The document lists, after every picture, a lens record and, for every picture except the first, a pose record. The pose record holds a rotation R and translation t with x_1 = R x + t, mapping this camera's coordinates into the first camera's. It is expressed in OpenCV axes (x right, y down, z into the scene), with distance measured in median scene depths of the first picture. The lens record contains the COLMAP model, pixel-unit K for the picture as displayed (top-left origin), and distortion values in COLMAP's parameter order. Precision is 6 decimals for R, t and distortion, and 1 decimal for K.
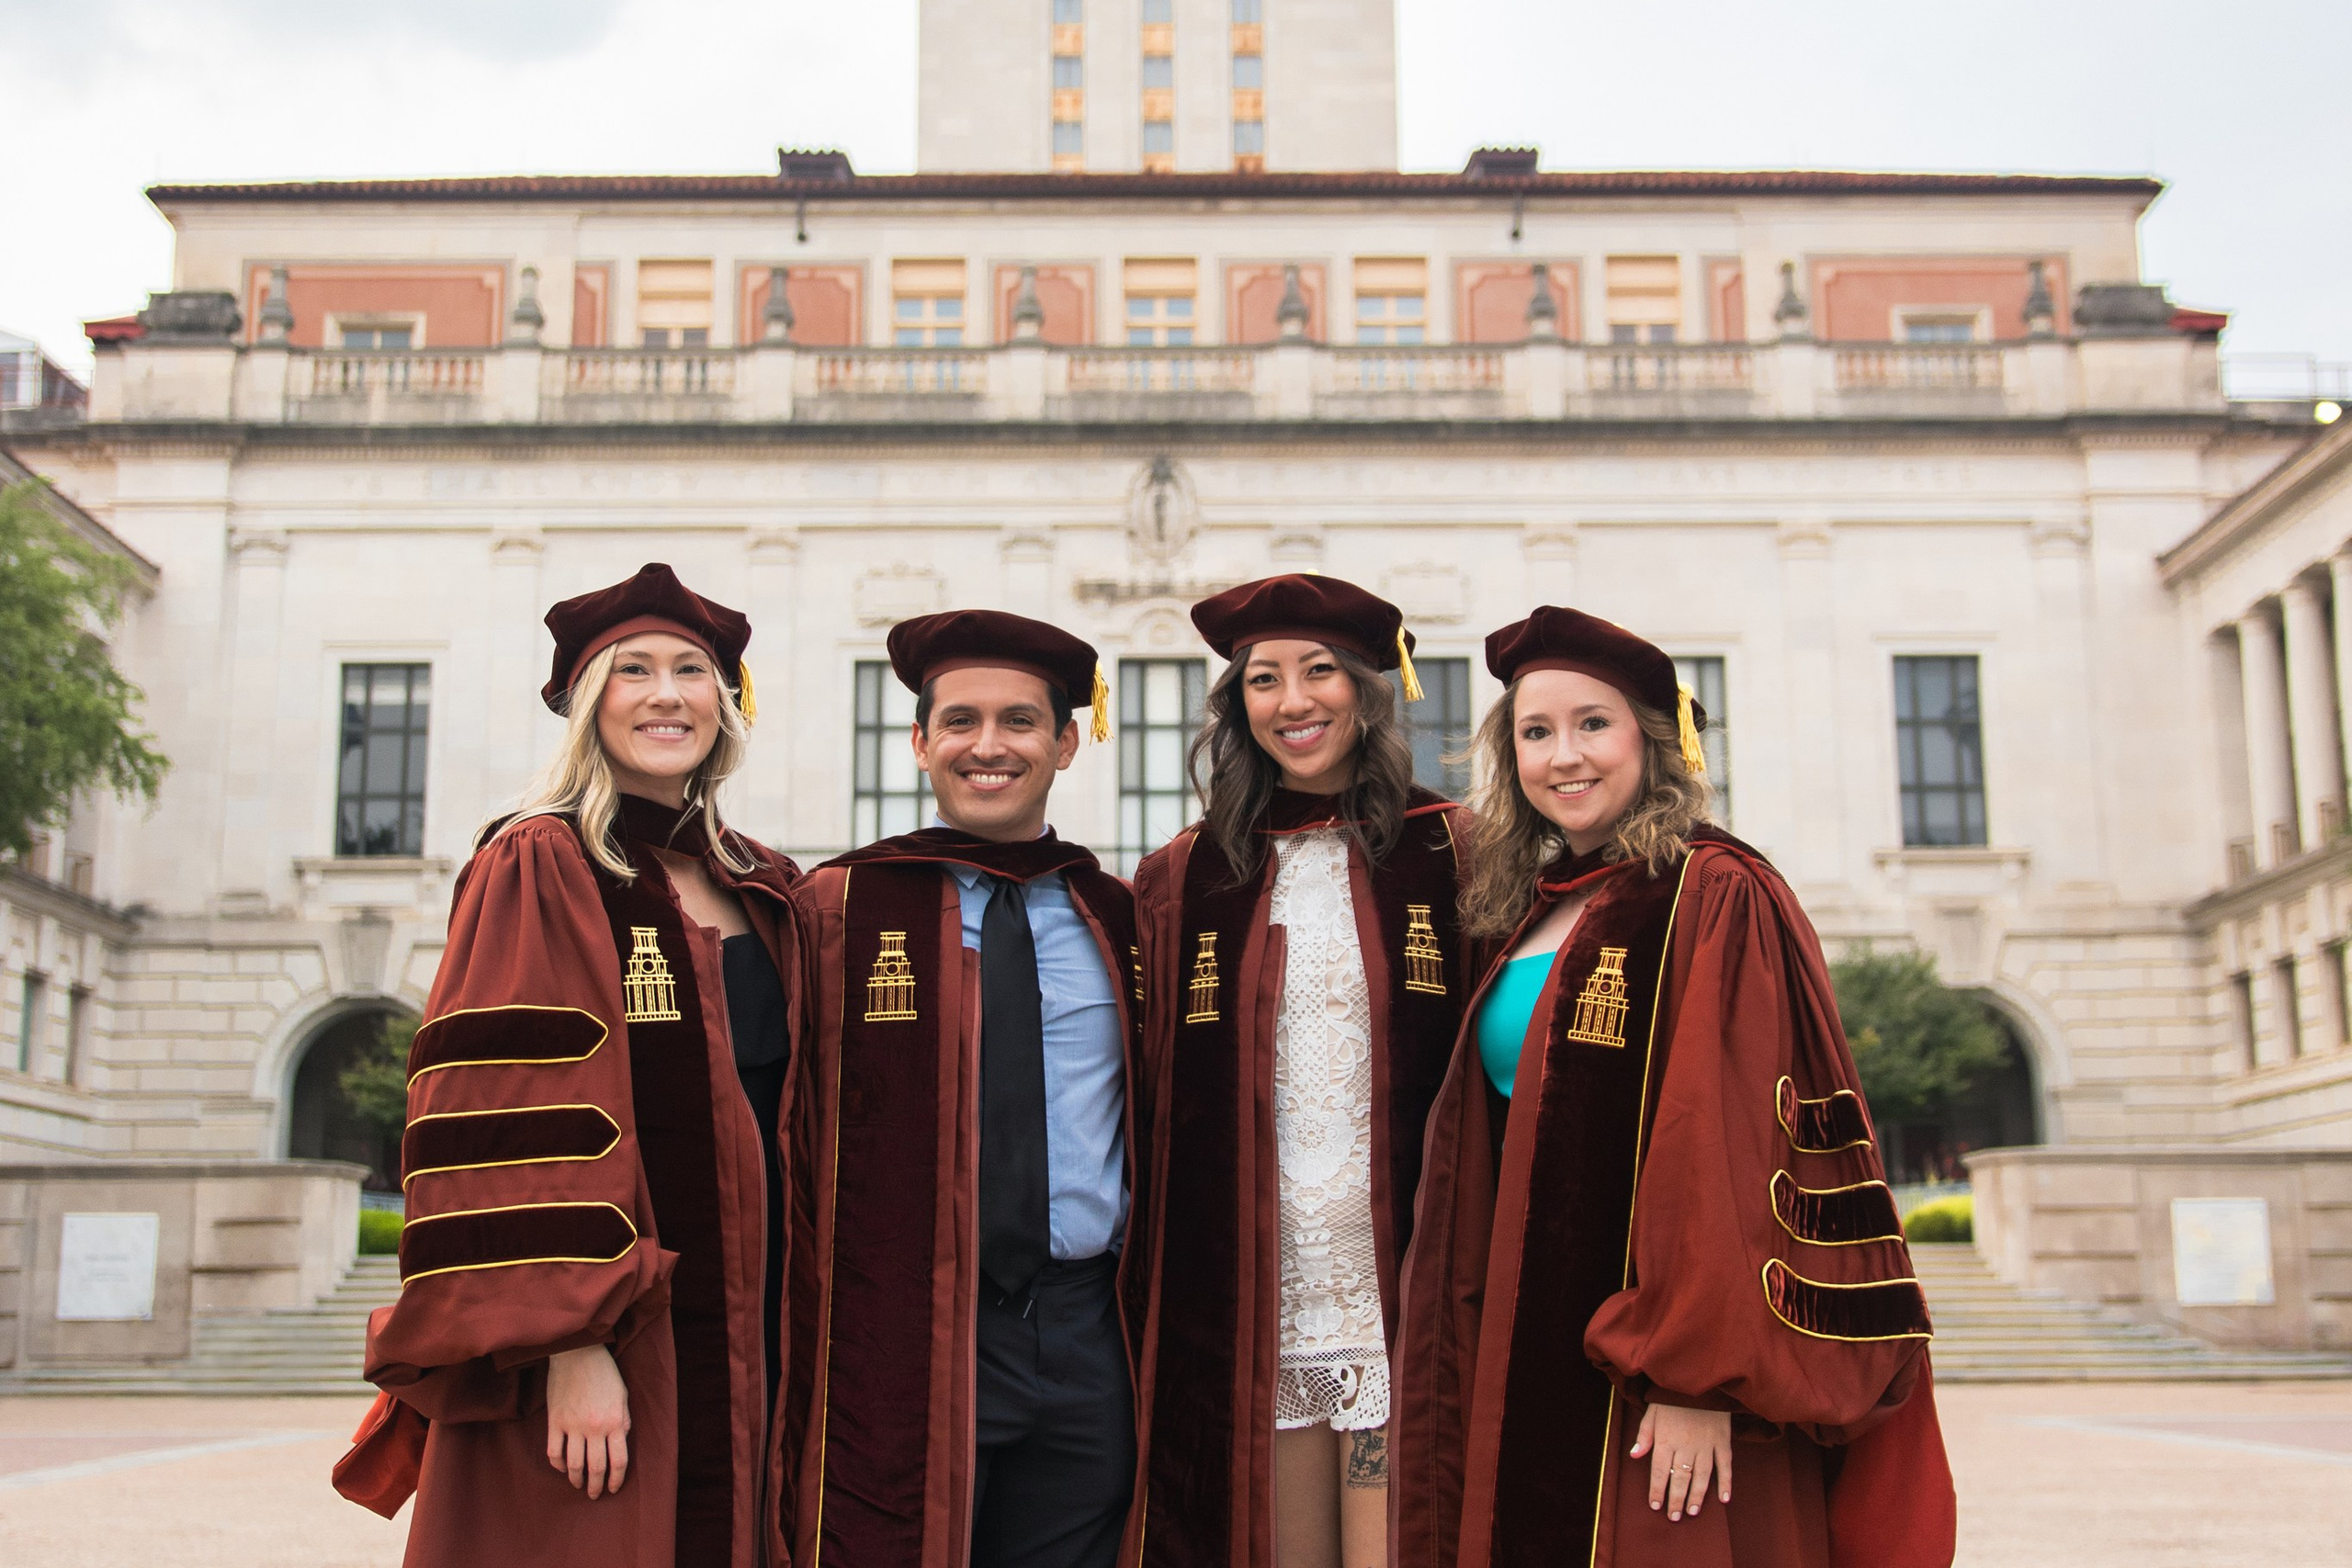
lens RADIAL K [[2754.8, 0, 1154.0], [0, 2754.8, 780.3], [0, 0, 1]] dist [0.015548, 0.032337]
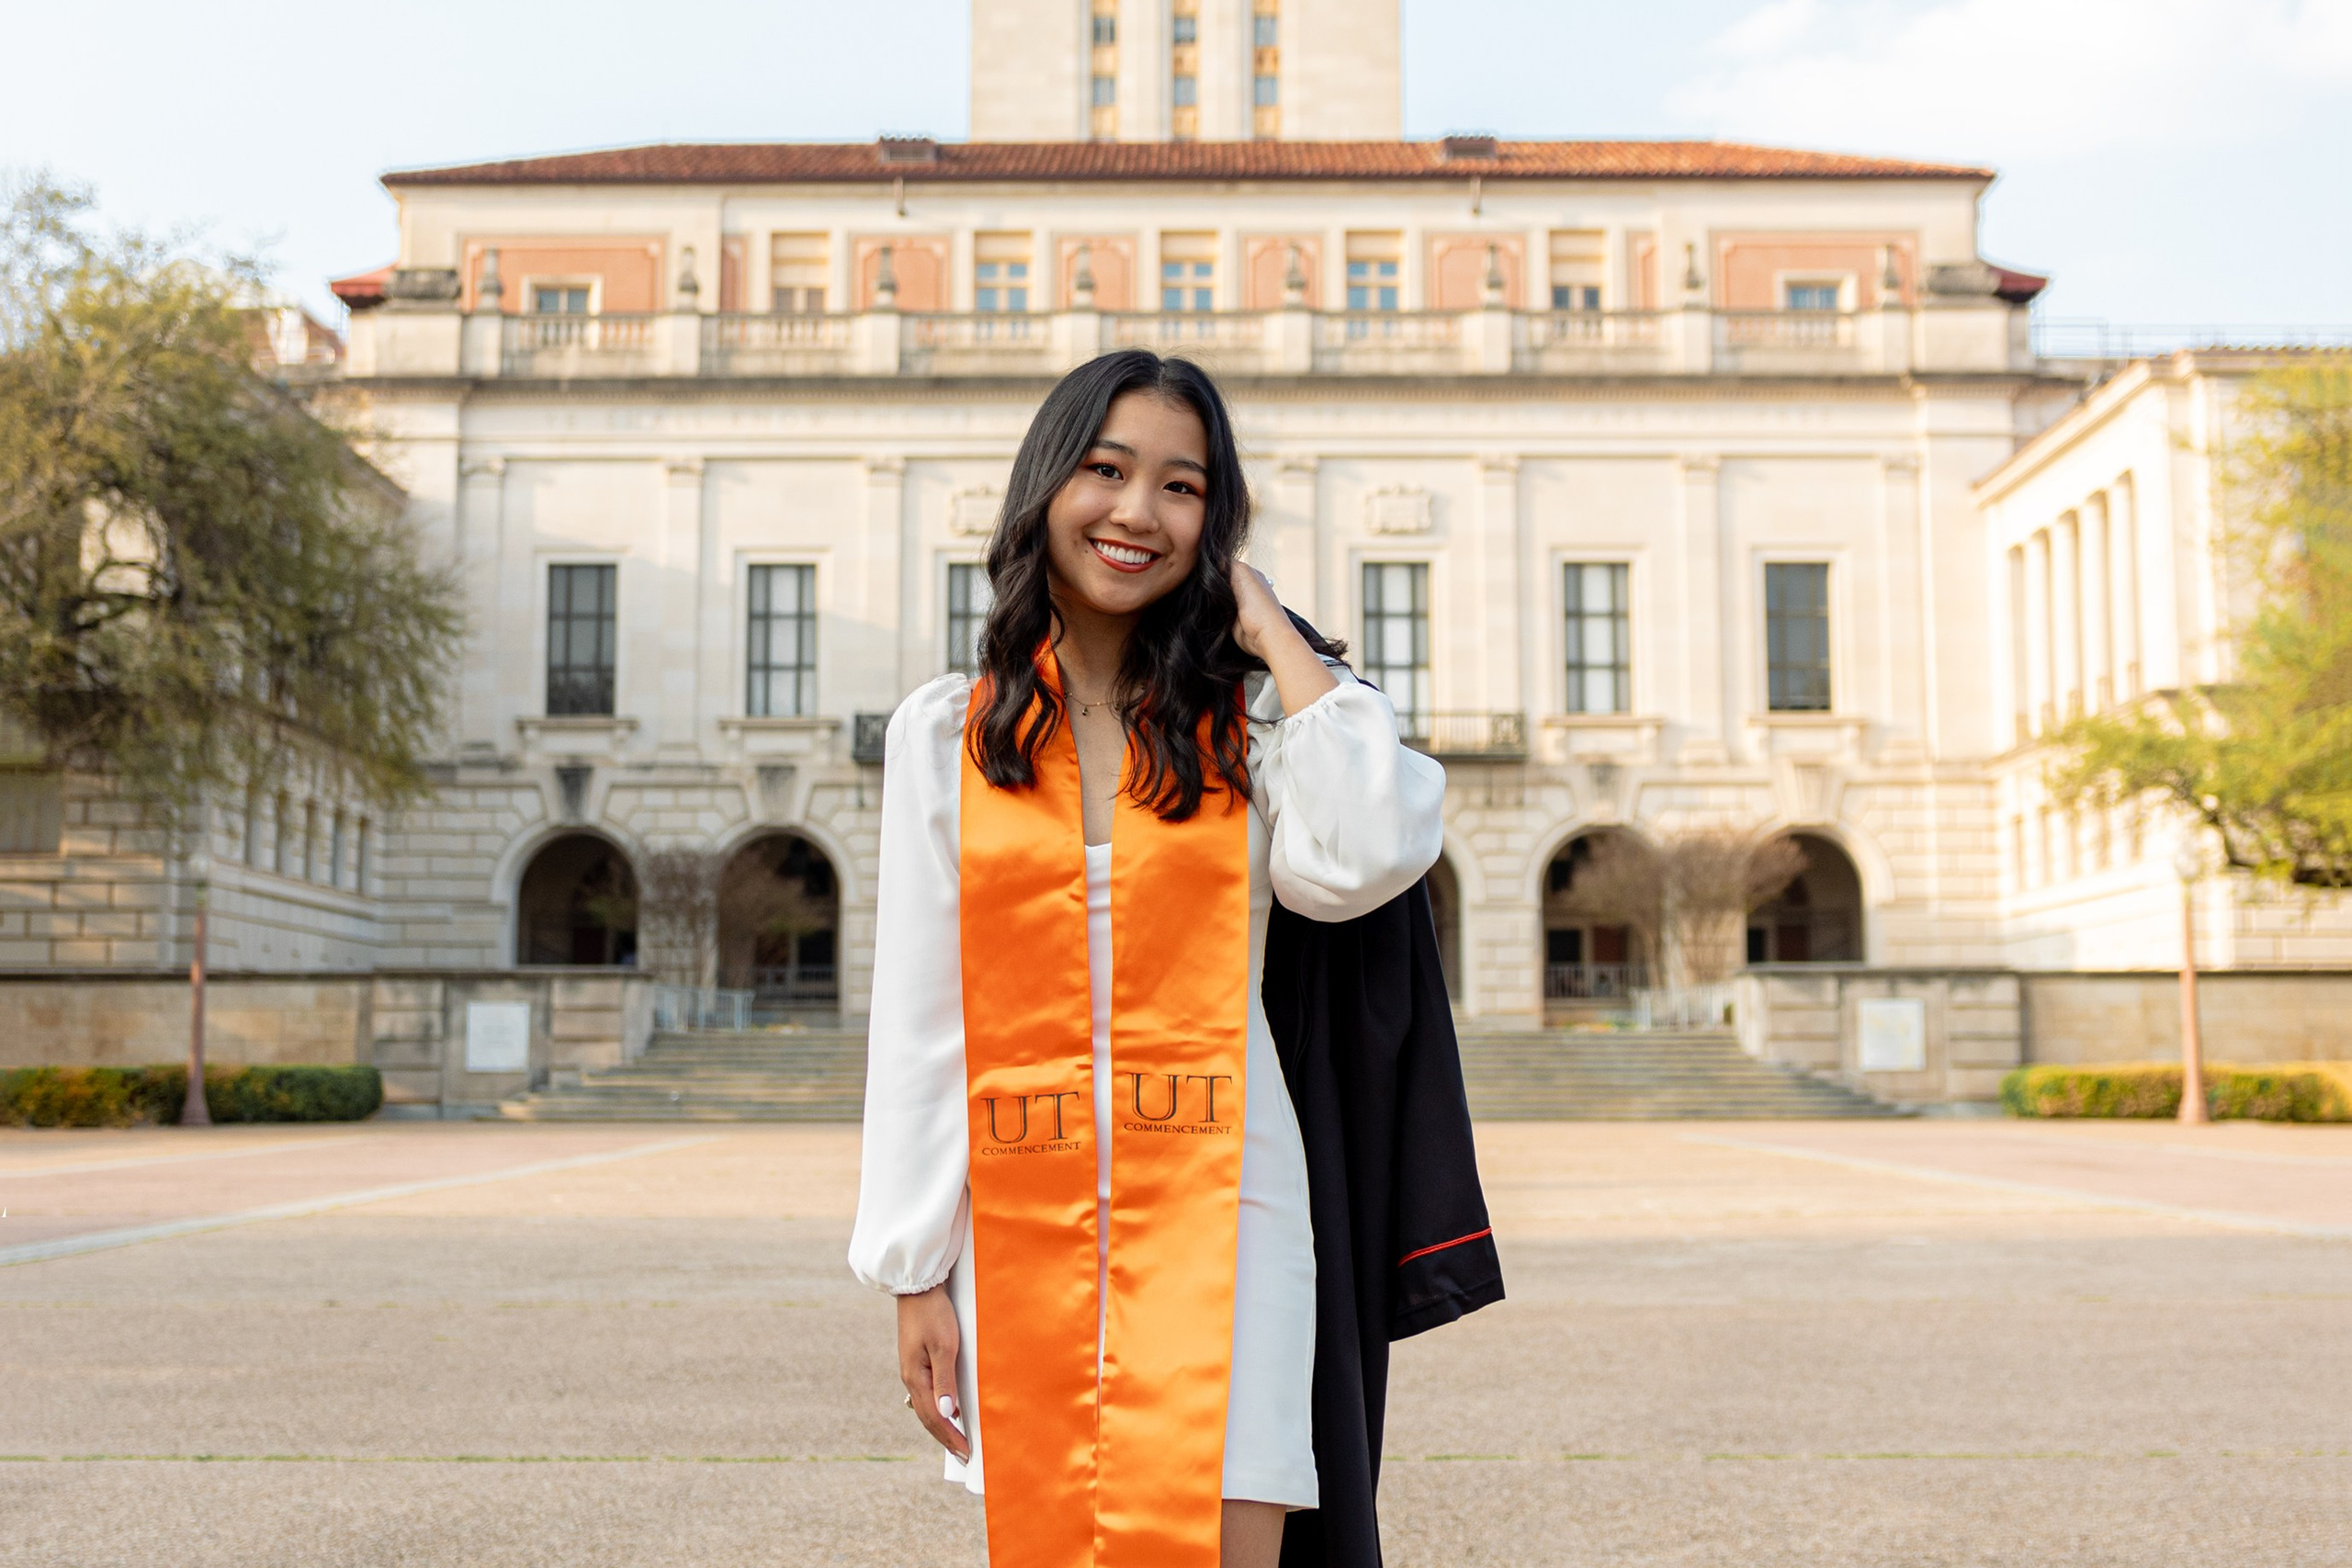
lens RADIAL K [[2631.3, 0, 1176.0], [0, 2631.3, 784.0], [0, 0, 1]] dist [0.015658, 0.017376]
pose [[0.999978, 0.005858, -0.003008, 0.001351], [-0.005581, 0.996363, 0.085022, -0.044999], [0.003495, -0.085004, 0.996375, -0.220194]]
